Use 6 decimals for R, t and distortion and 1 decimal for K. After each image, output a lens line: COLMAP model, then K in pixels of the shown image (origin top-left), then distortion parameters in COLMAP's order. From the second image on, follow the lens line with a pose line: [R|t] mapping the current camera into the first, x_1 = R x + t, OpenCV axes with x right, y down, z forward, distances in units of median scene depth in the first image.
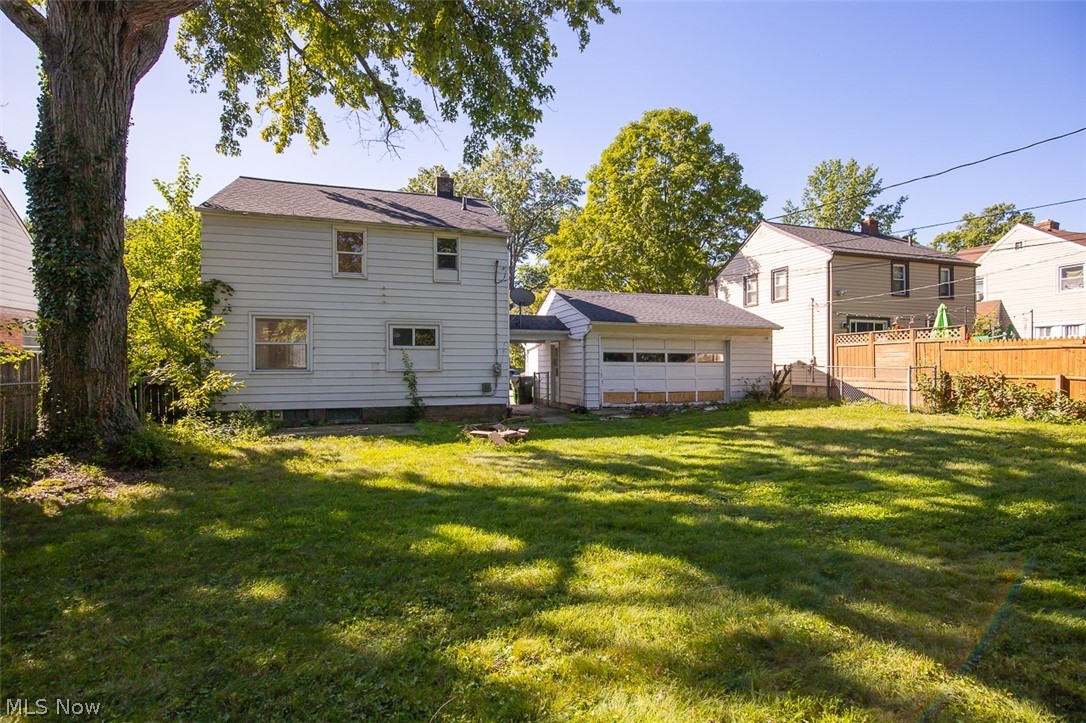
lens RADIAL K [[498.9, 0, 543.0], [0, 498.9, 361.5], [0, 0, 1]] dist [-0.014459, 0.000802]
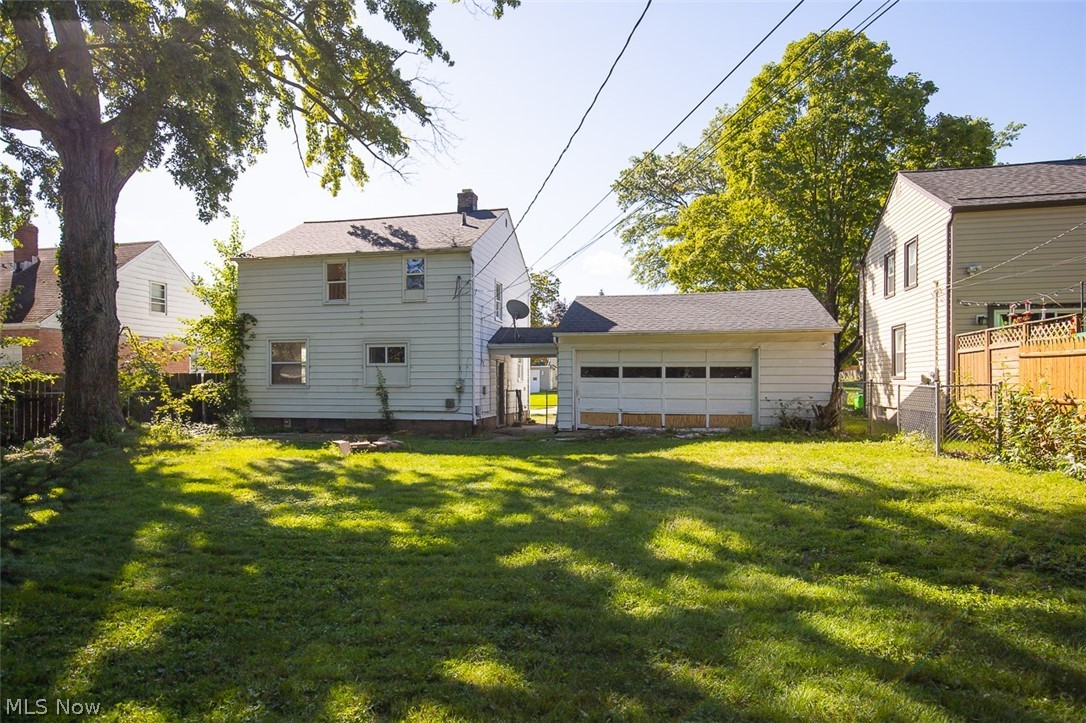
lens RADIAL K [[586.7, 0, 543.7], [0, 586.7, 379.2], [0, 0, 1]] dist [0.001968, -0.000248]
pose [[0.862718, -0.000085, -0.505685, 0.658863], [0.002102, 0.999992, 0.003419, -0.000269], [0.505680, -0.004012, 0.862712, 0.077972]]
